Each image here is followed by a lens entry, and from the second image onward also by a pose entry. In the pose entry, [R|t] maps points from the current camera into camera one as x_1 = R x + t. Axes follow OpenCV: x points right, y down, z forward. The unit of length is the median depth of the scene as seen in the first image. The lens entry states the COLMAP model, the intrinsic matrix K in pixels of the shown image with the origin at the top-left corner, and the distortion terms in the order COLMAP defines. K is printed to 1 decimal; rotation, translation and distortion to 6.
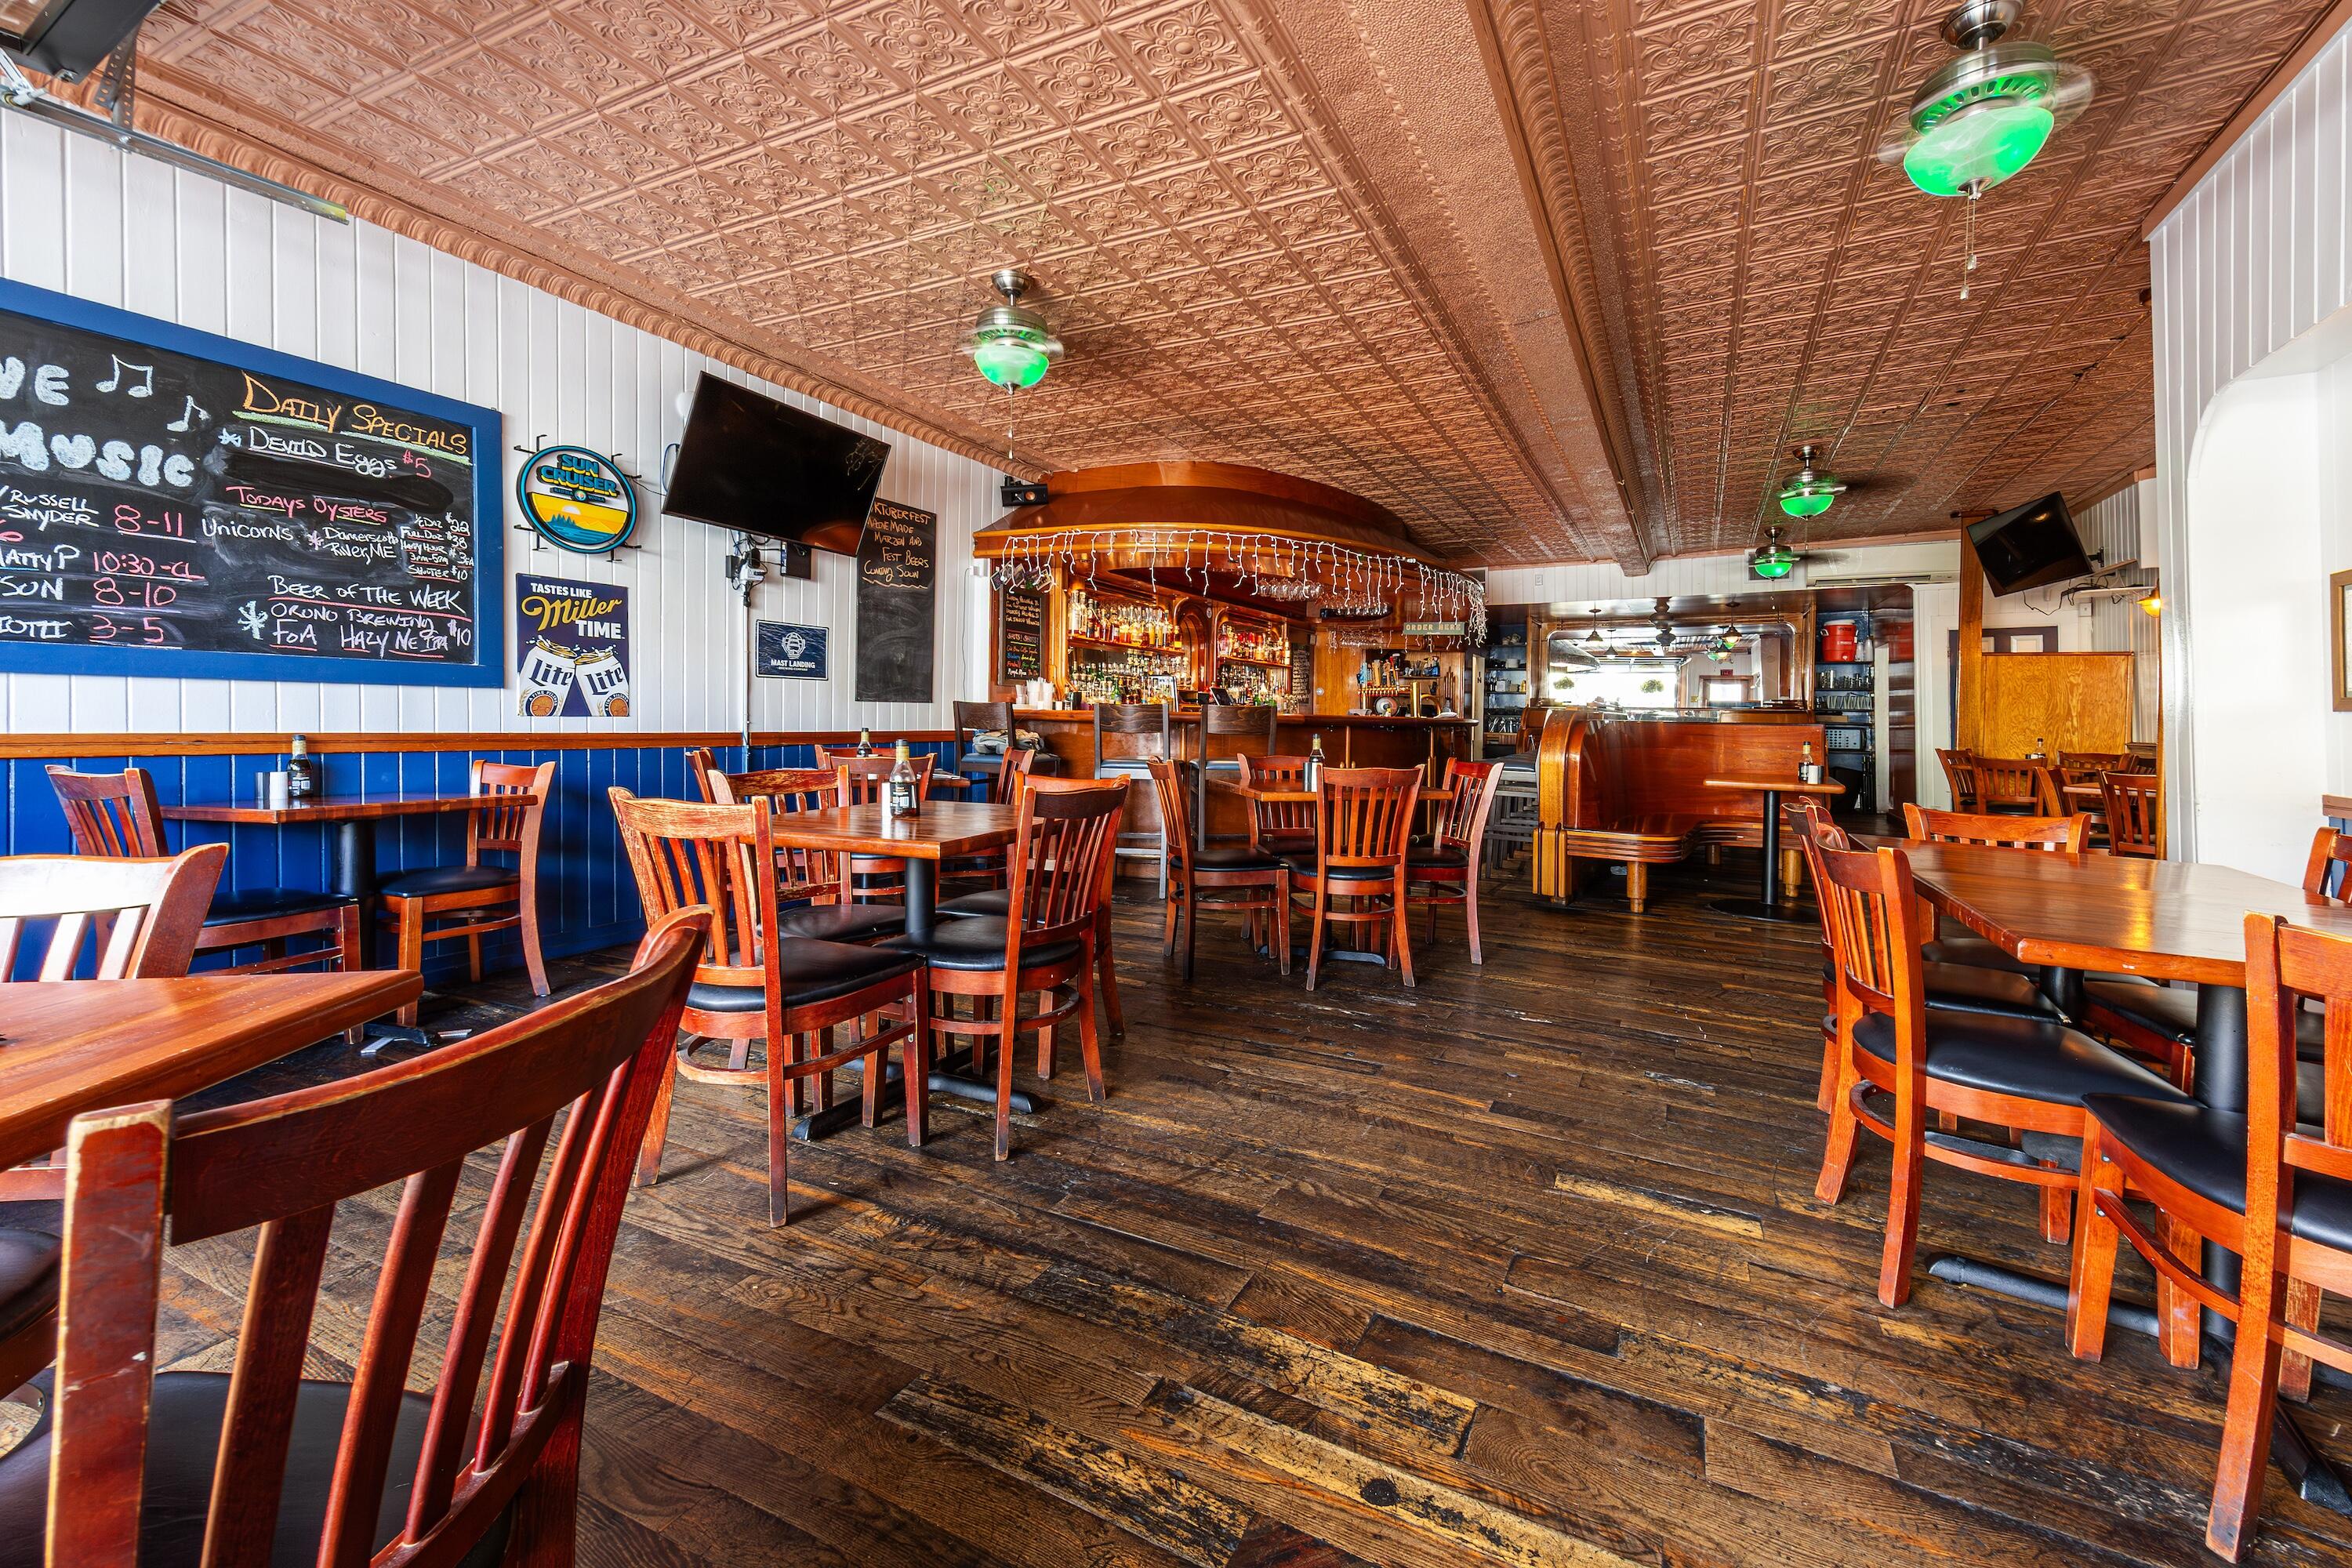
lens RADIAL K [[956.9, 0, 1219.4], [0, 956.9, 731.1], [0, 0, 1]] dist [-0.000556, 0.000873]
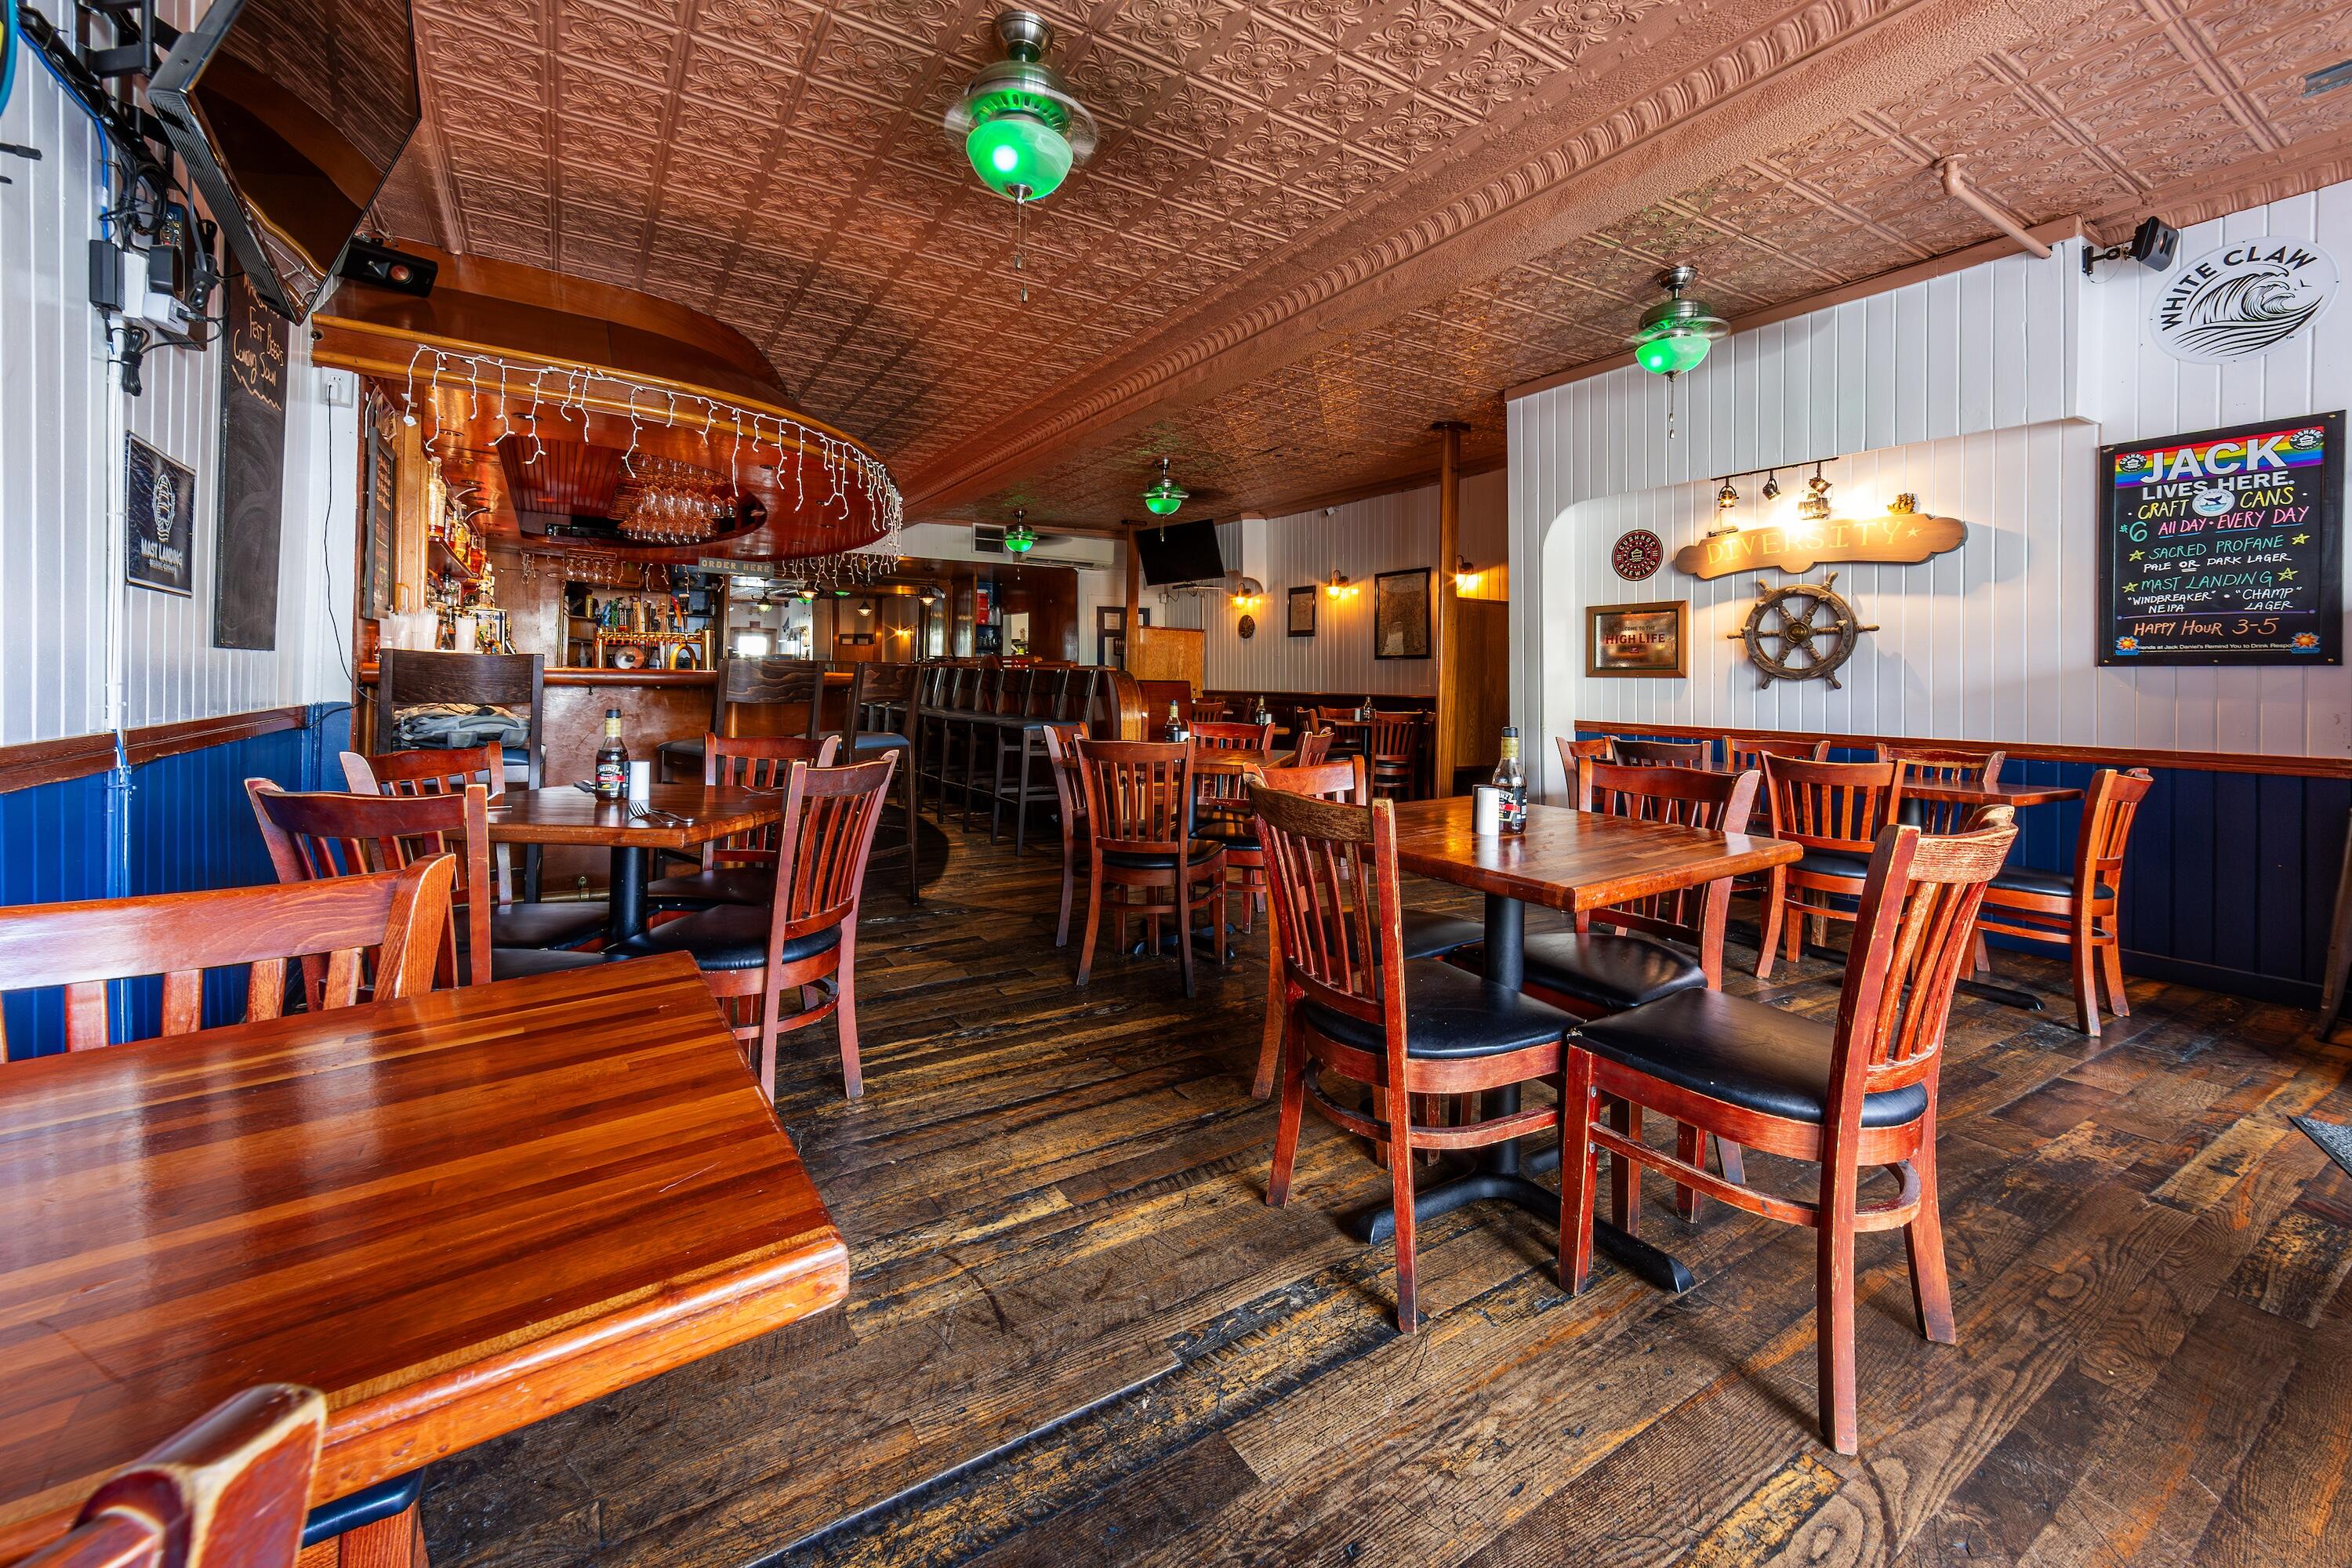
lens RADIAL K [[956.9, 0, 1152.5], [0, 956.9, 676.8], [0, 0, 1]] dist [-0.000556, 0.000873]
pose [[0.530747, -0.001495, 0.847529, -0.603638], [0.002939, 0.999996, -0.000076, -0.016314], [-0.847525, 0.002532, 0.530749, 0.461000]]
